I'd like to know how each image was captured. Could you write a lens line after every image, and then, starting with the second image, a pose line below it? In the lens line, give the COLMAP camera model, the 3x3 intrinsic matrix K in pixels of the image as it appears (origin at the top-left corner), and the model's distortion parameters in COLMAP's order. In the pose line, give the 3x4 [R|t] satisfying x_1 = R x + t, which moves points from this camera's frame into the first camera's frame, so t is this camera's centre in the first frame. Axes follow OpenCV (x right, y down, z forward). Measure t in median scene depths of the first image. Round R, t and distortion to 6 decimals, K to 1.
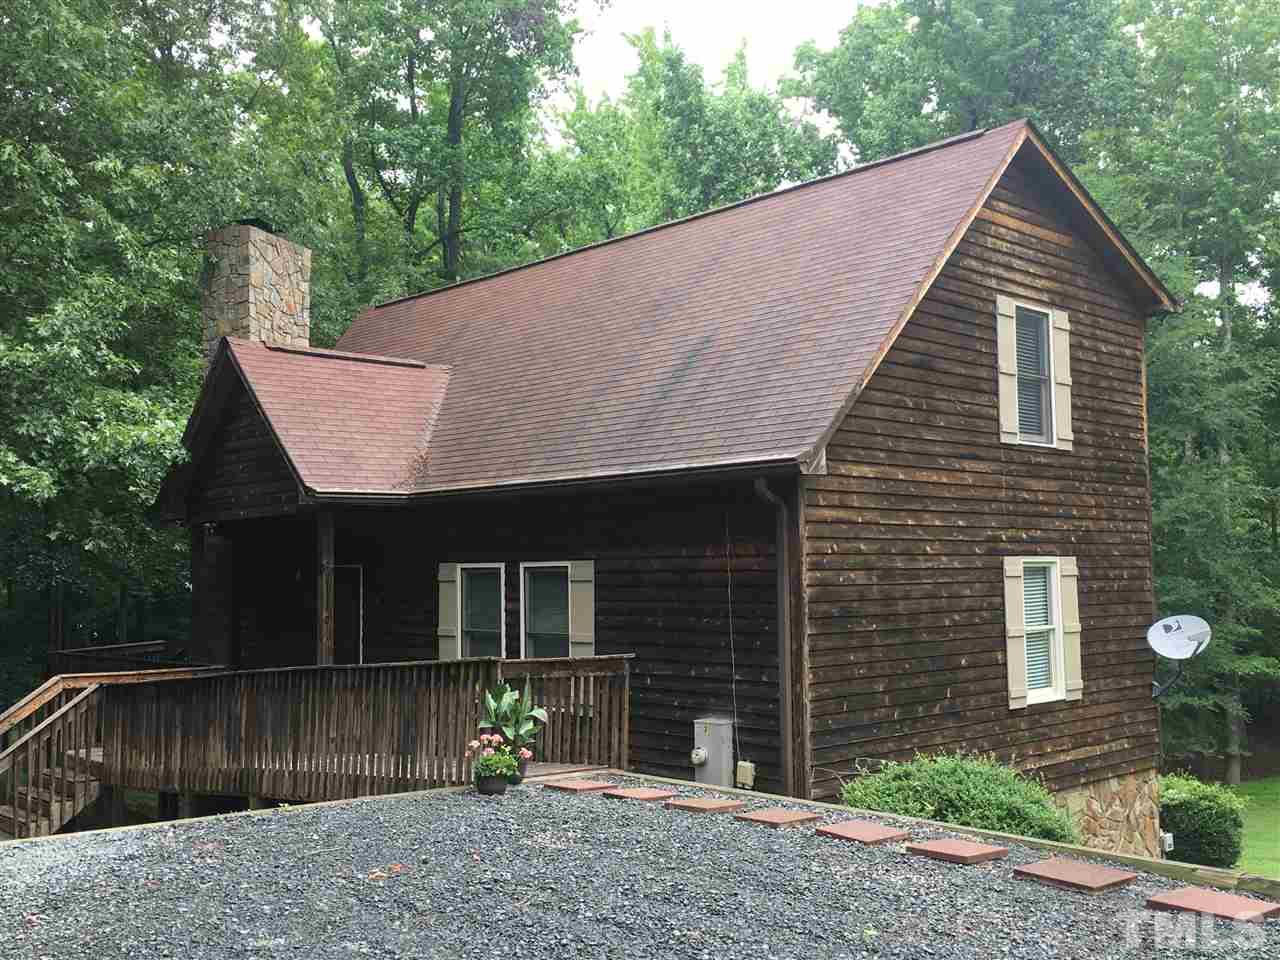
lens RADIAL K [[1286.0, 0, 637.8], [0, 1286.0, 488.9], [0, 0, 1]] dist [0.077152, -0.007031]
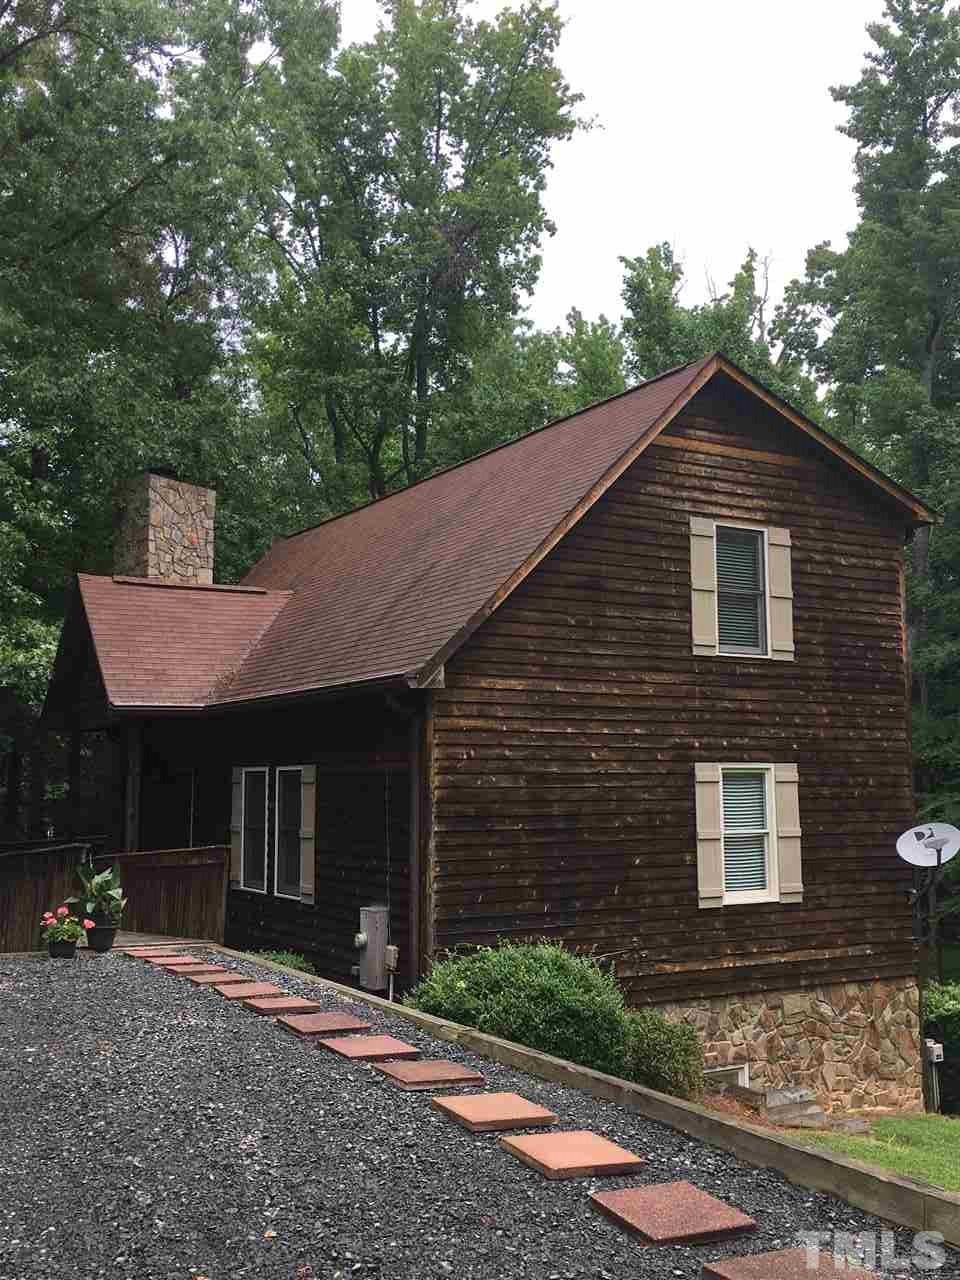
lens RADIAL K [[1286.0, 0, 480.0], [0, 1286.0, 640.0], [0, 0, 1]] dist [0.077152, -0.007031]
pose [[0.973667, -0.017247, -0.227321, 0.346598], [0.007351, 0.998991, -0.044309, -0.002606], [0.227855, 0.041471, 0.972811, -0.068705]]
